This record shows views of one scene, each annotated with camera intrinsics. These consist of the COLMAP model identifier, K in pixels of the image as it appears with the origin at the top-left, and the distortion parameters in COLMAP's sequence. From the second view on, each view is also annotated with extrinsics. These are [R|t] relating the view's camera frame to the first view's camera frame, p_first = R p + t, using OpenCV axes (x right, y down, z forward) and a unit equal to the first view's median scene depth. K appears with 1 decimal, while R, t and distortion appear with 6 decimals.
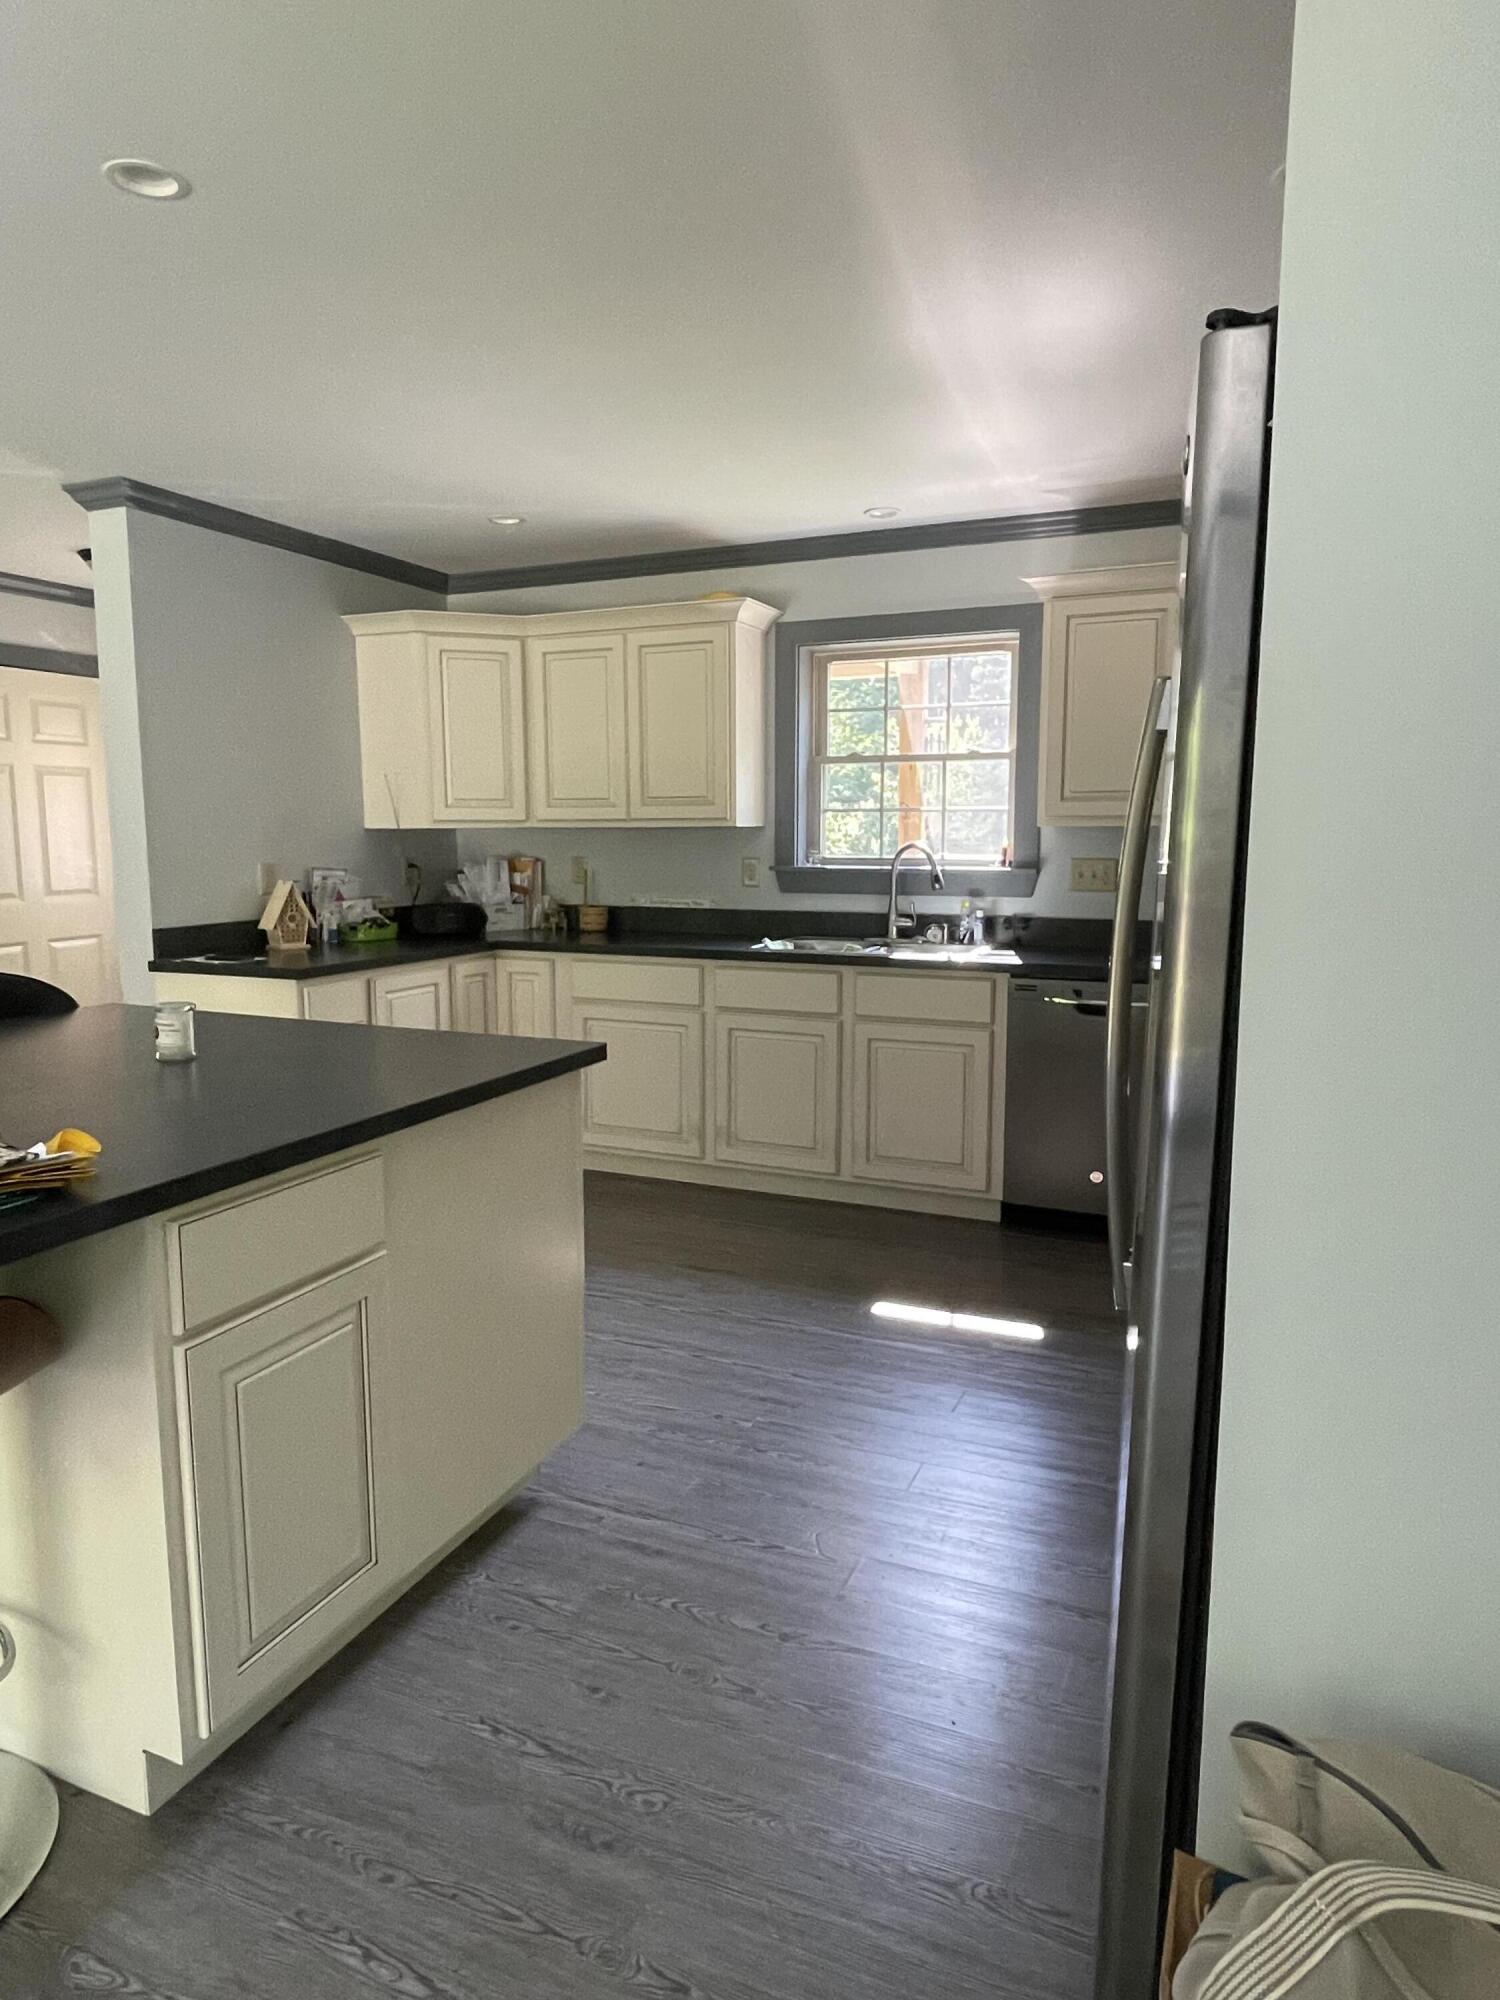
lens RADIAL K [[1213.2, 0, 750.0], [0, 1213.2, 1000.0], [0, 0, 1]] dist [0.041671, -0.096785]
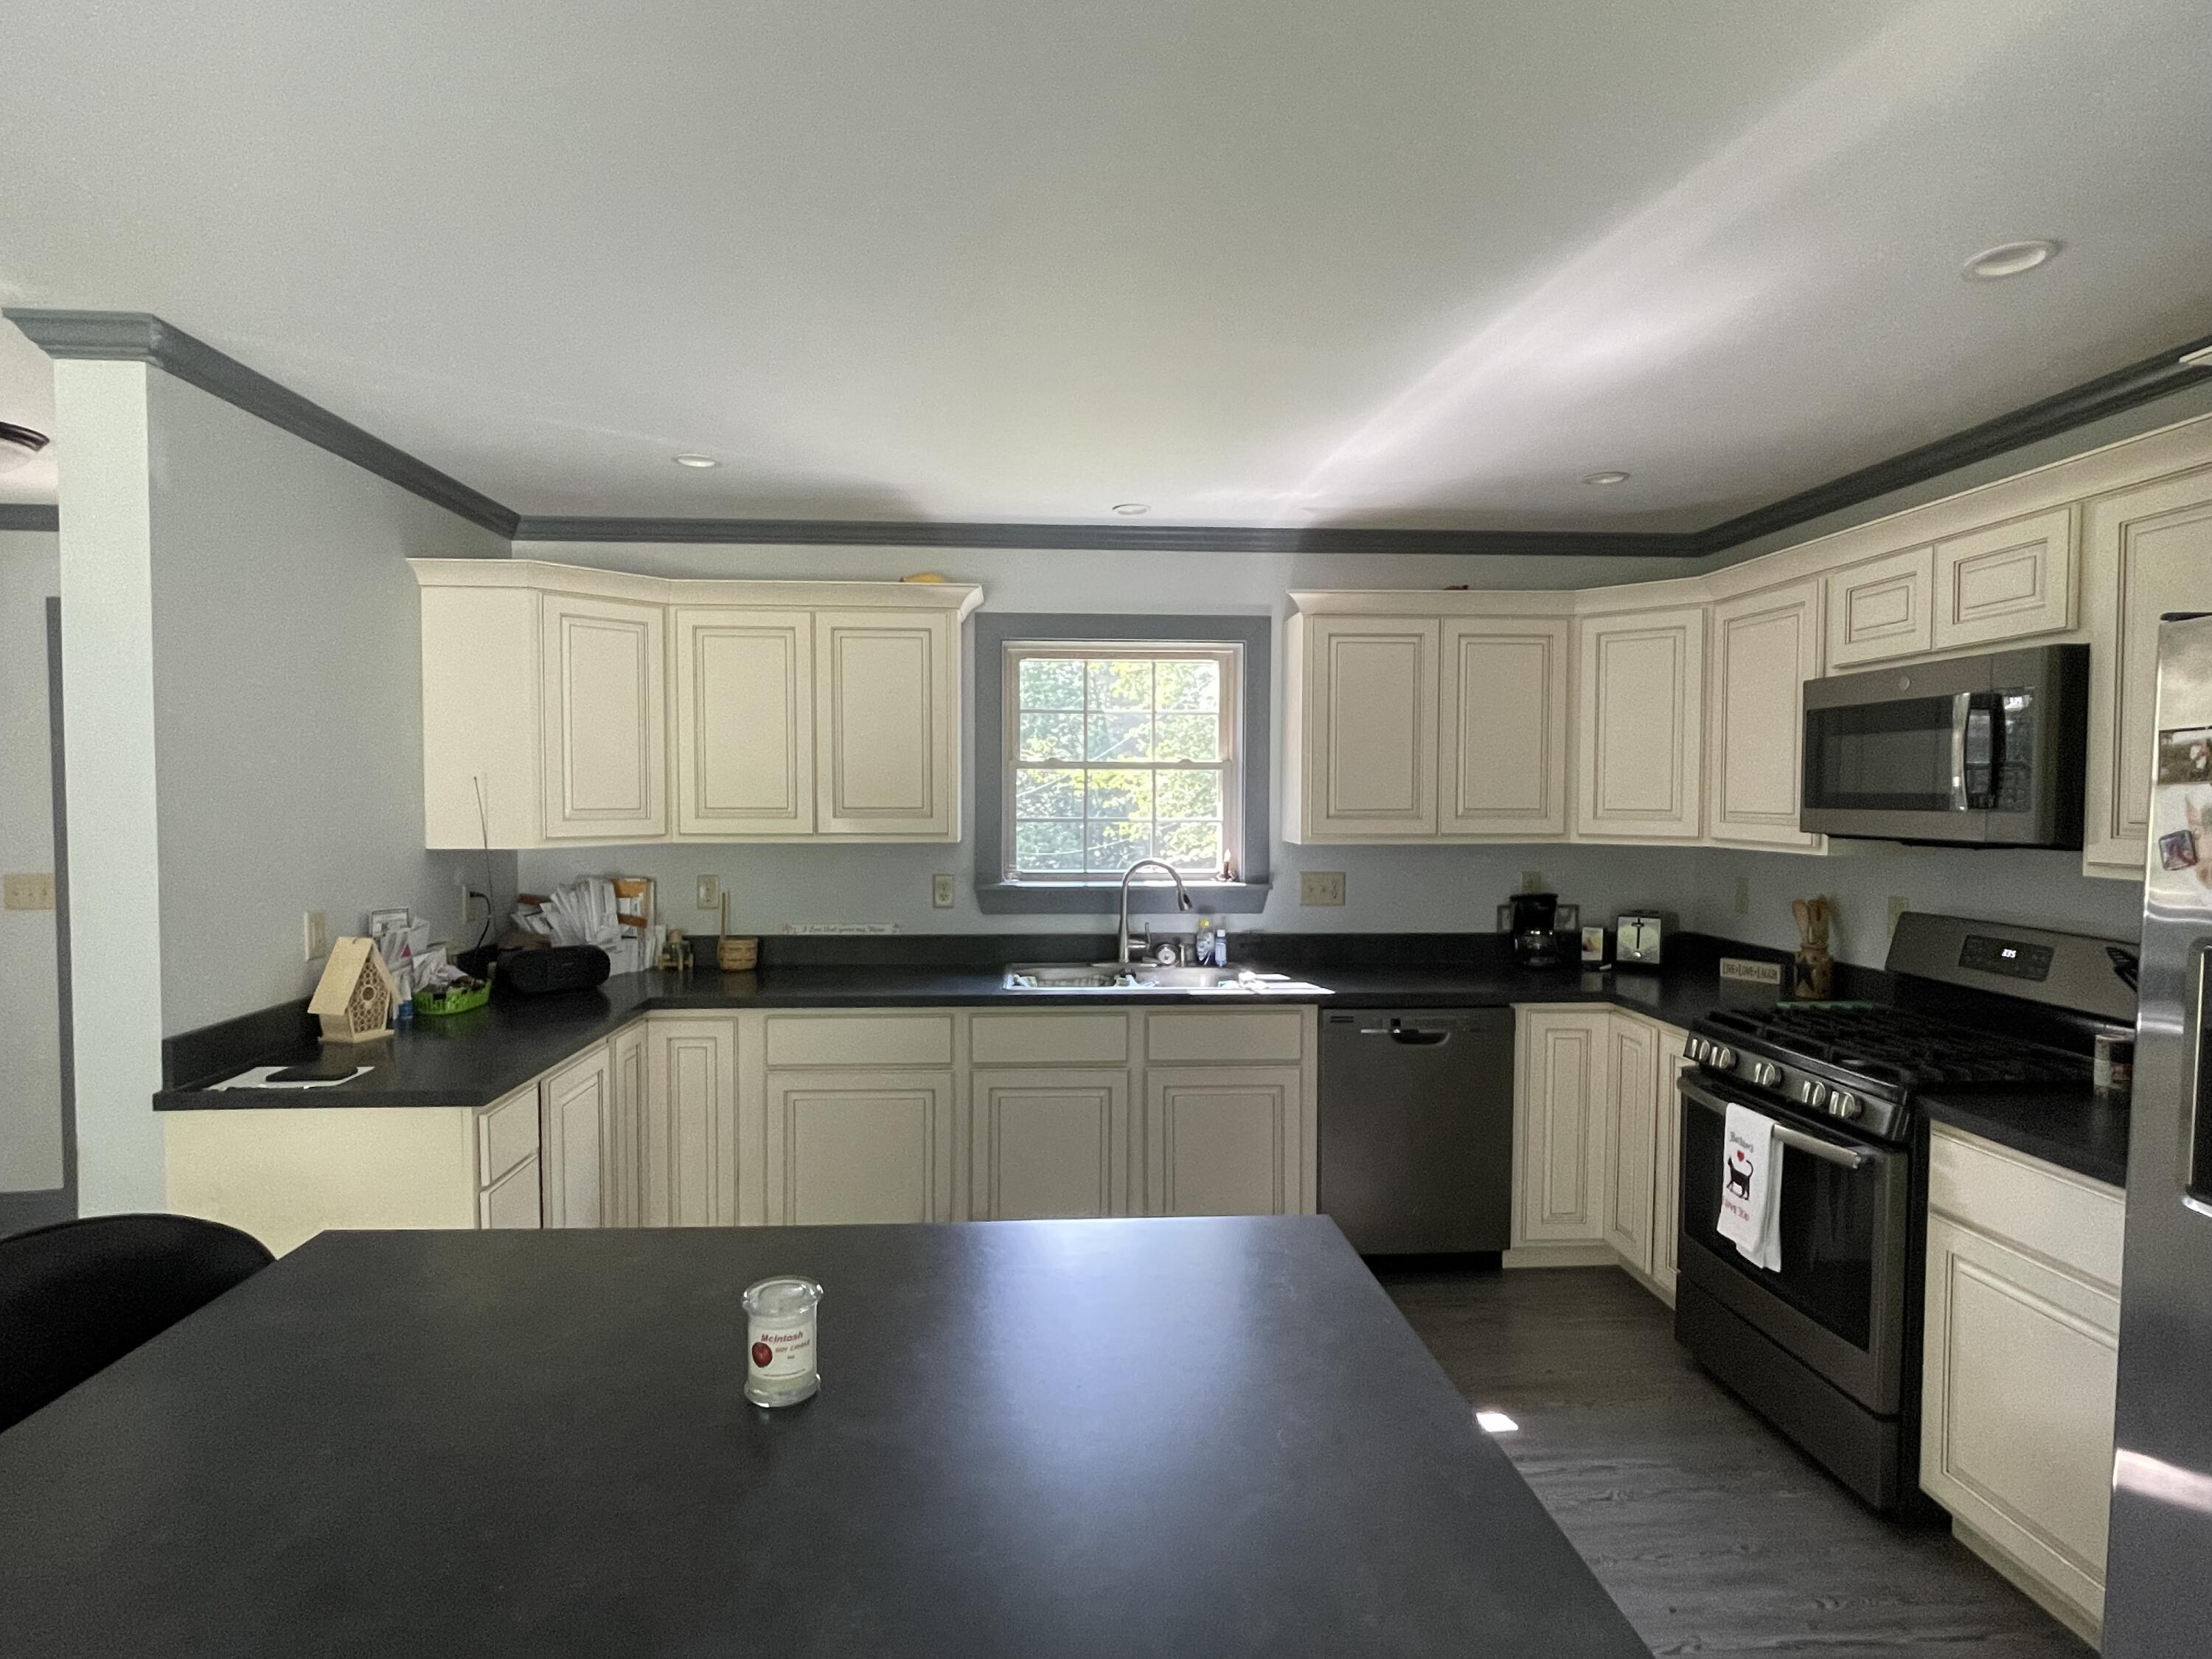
lens RADIAL K [[1172.3, 0, 1106.0], [0, 1172.3, 829.5], [0, 0, 1]] dist [0.003028, -0.000062]
pose [[0.888943, -0.009501, 0.457920, -0.292938], [0.057440, 0.994204, -0.090878, -0.070732], [-0.454402, 0.107089, 0.884336, 0.221918]]
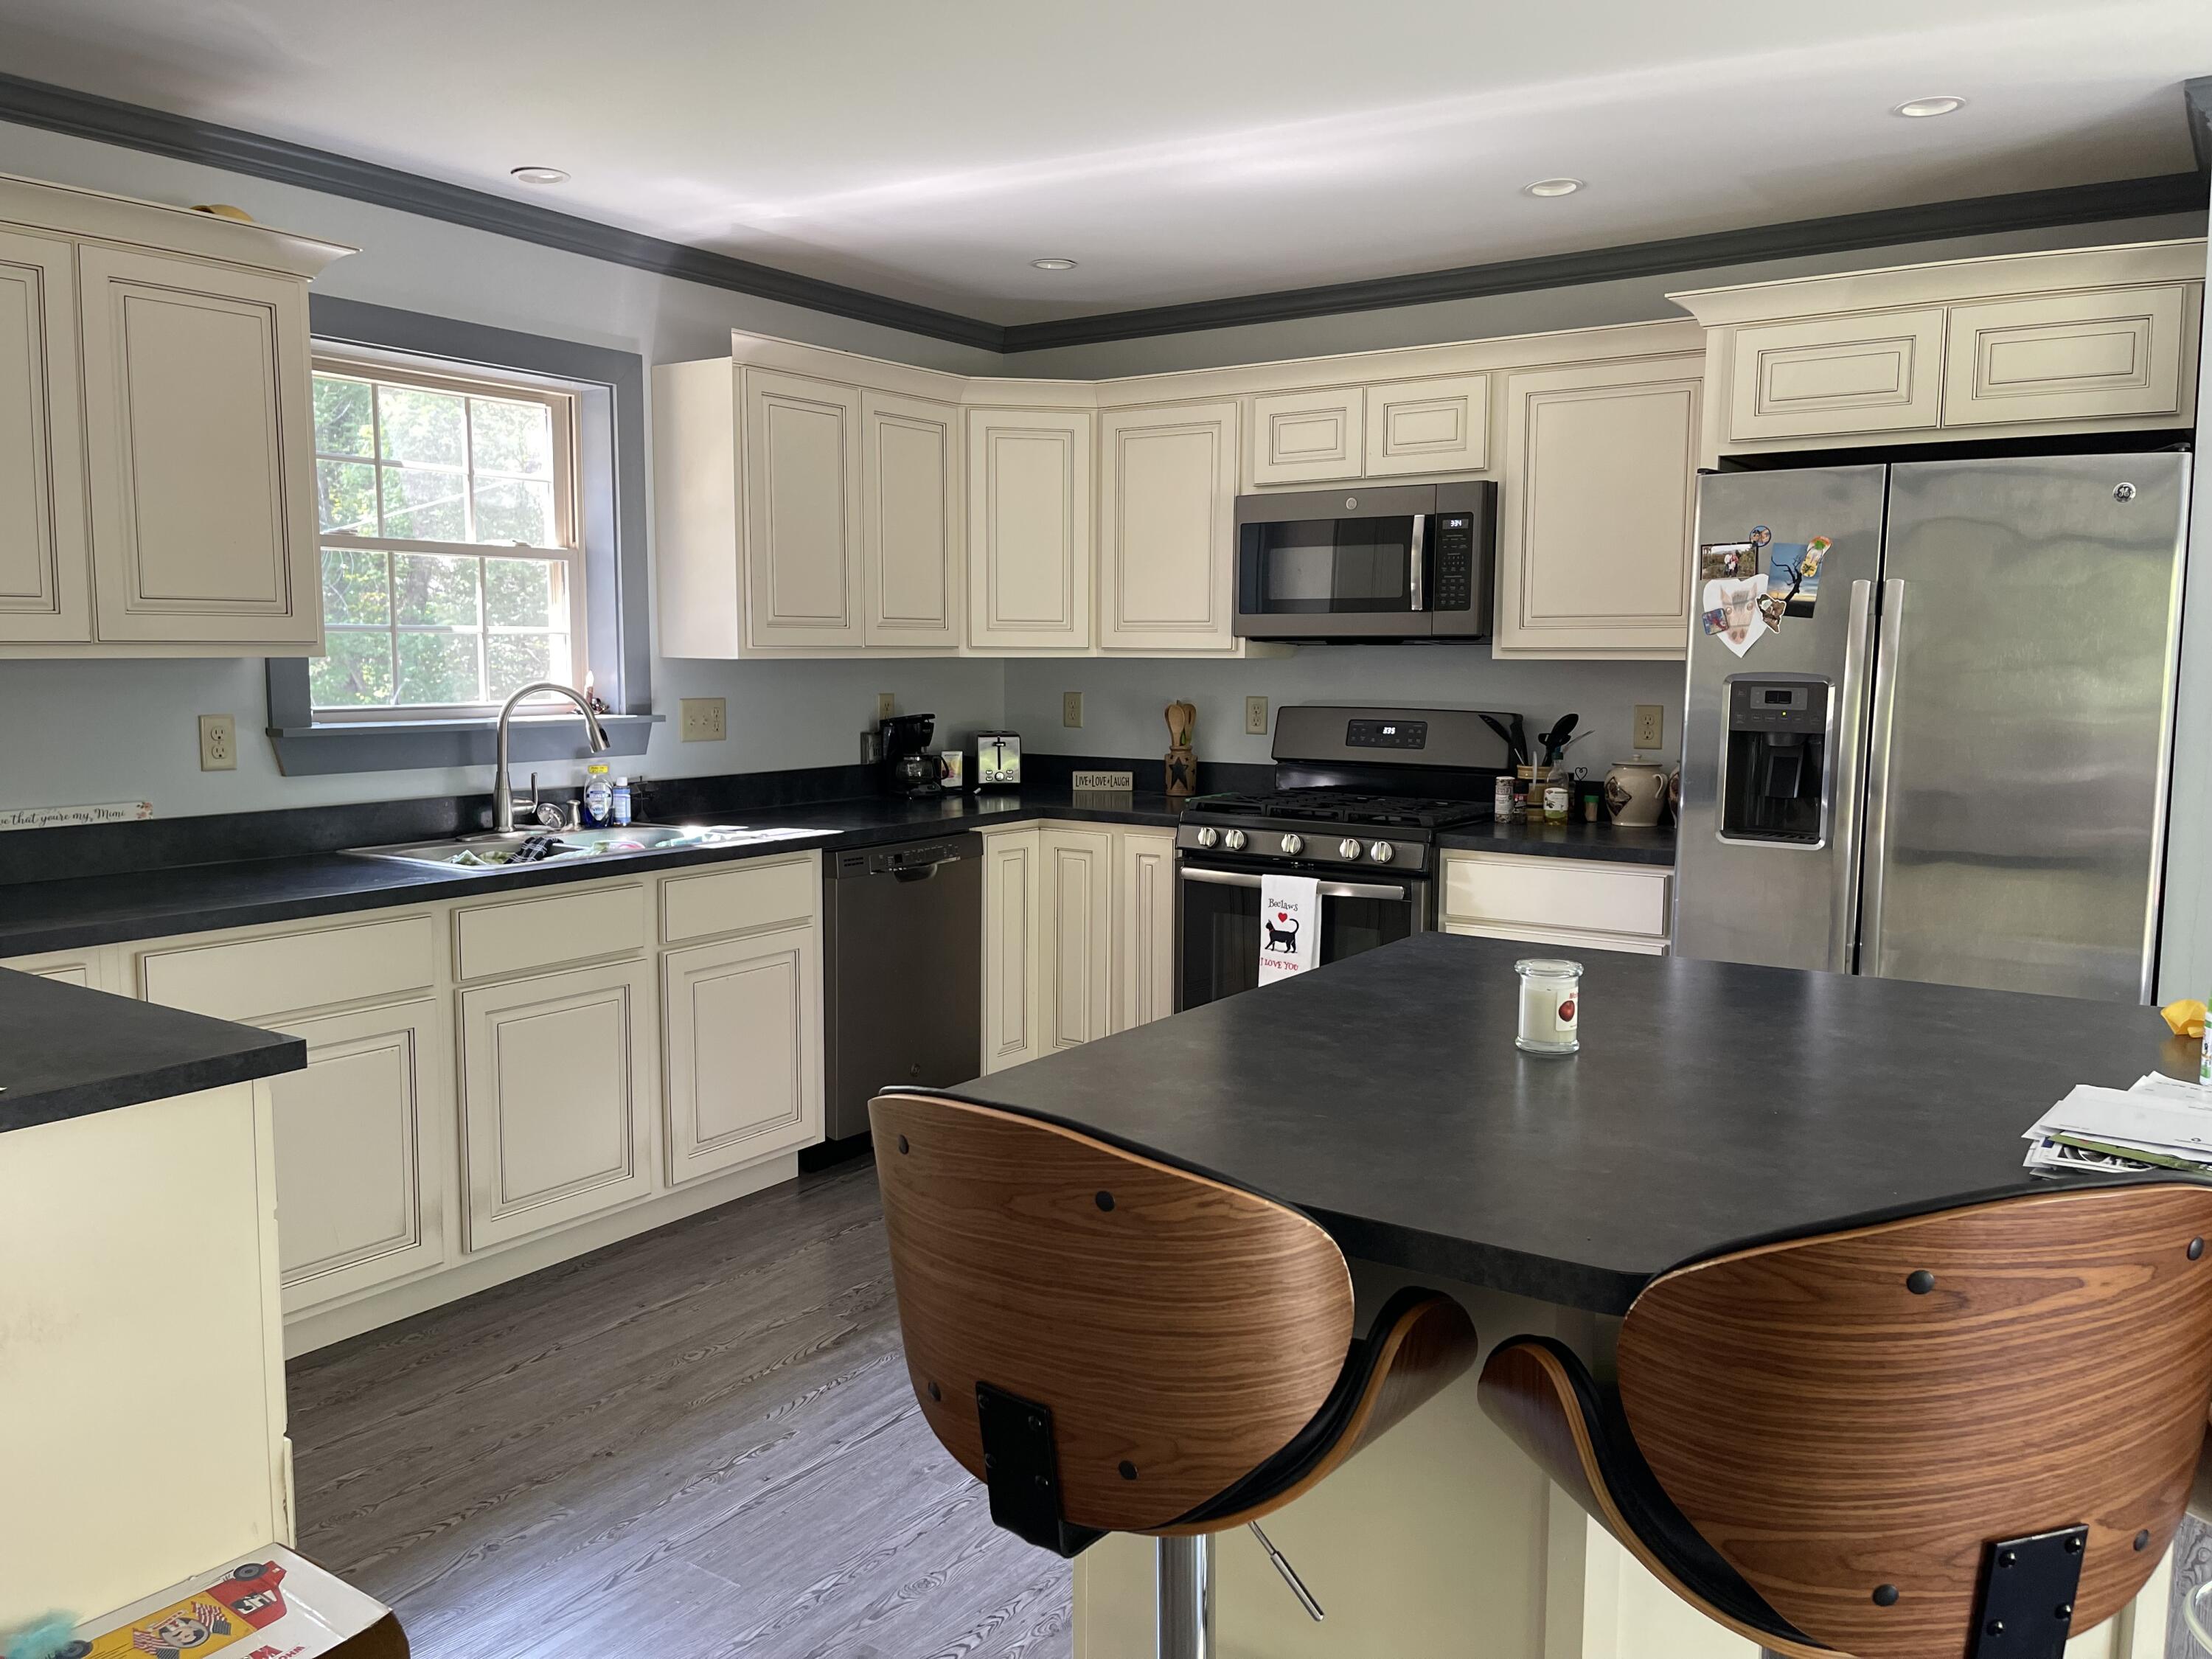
lens RADIAL K [[1683.4, 0, 1106.0], [0, 1683.4, 829.5], [0, 0, 1]] dist [0.112903, -0.133792]
pose [[0.187658, -0.104079, 0.976705, -0.694212], [0.129761, 0.988282, 0.080382, -0.082992], [-0.973626, 0.111654, 0.198964, 0.514801]]
